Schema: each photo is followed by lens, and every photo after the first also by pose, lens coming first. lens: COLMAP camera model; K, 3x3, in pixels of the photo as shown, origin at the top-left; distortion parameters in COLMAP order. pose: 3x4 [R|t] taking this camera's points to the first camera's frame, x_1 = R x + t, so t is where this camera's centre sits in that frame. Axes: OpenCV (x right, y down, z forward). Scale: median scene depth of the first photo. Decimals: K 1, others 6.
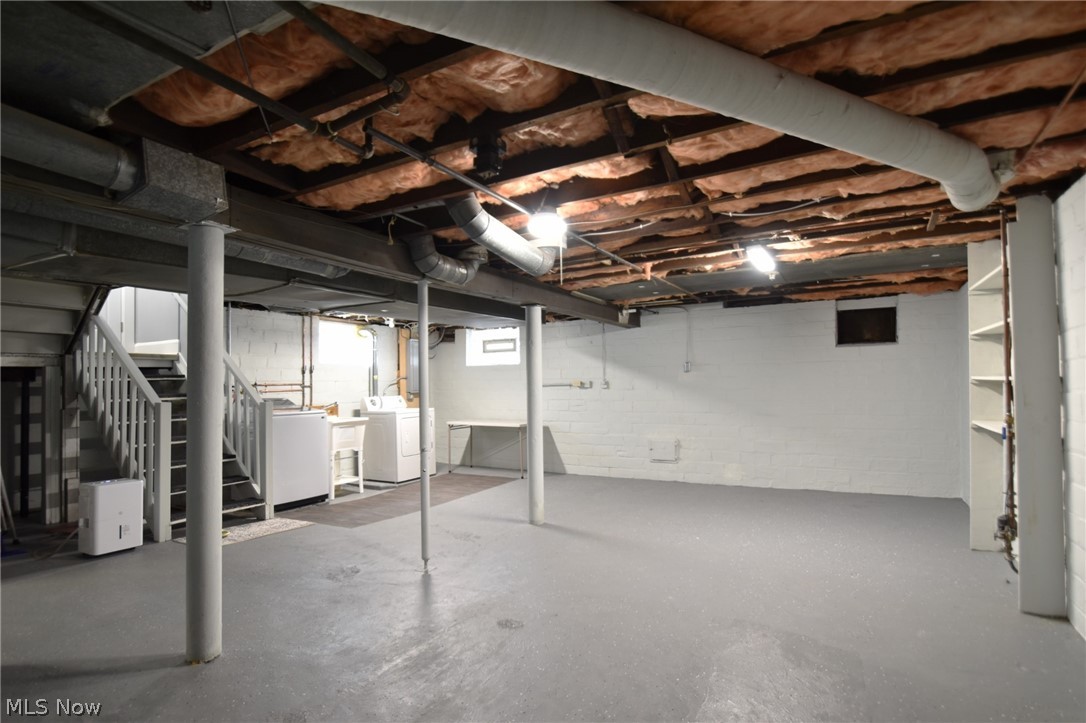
lens RADIAL K [[553.9, 0, 537.0], [0, 553.9, 367.6], [0, 0, 1]] dist [-0.005074, -0.000102]
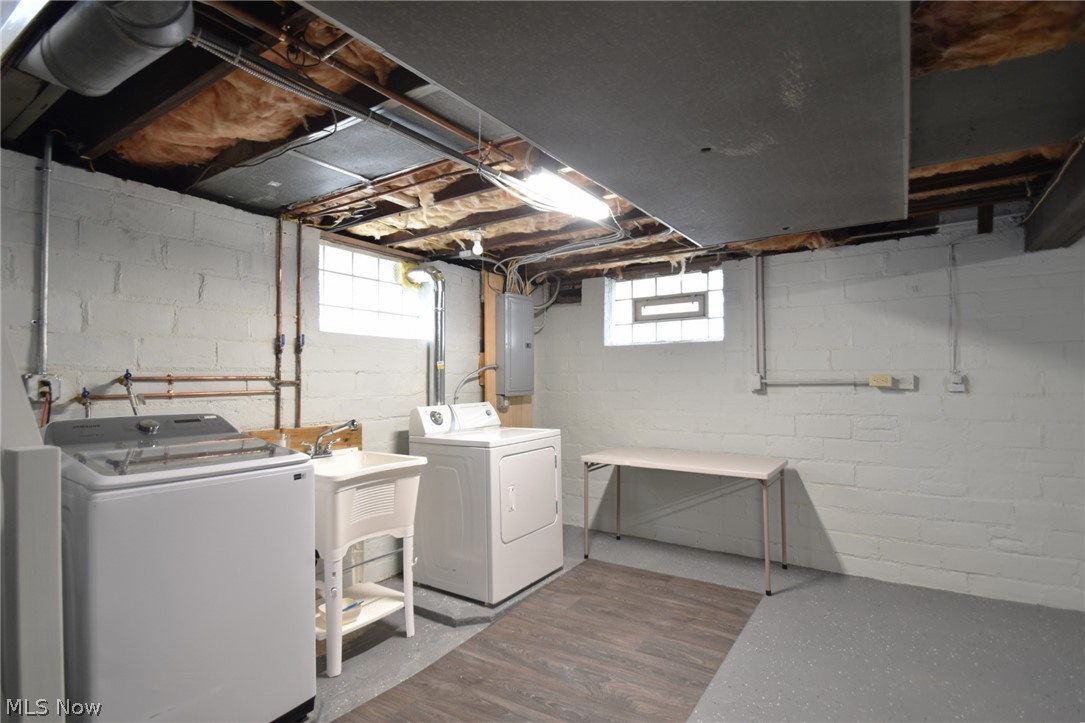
lens RADIAL K [[534.3, 0, 547.7], [0, 534.3, 365.1], [0, 0, 1]] dist [0.005712, 0.000039]
pose [[0.998198, 0.004675, -0.059831, -0.176161], [-0.004628, 0.999989, 0.000920, 0.017478], [0.059834, -0.000641, 0.998208, 0.557647]]
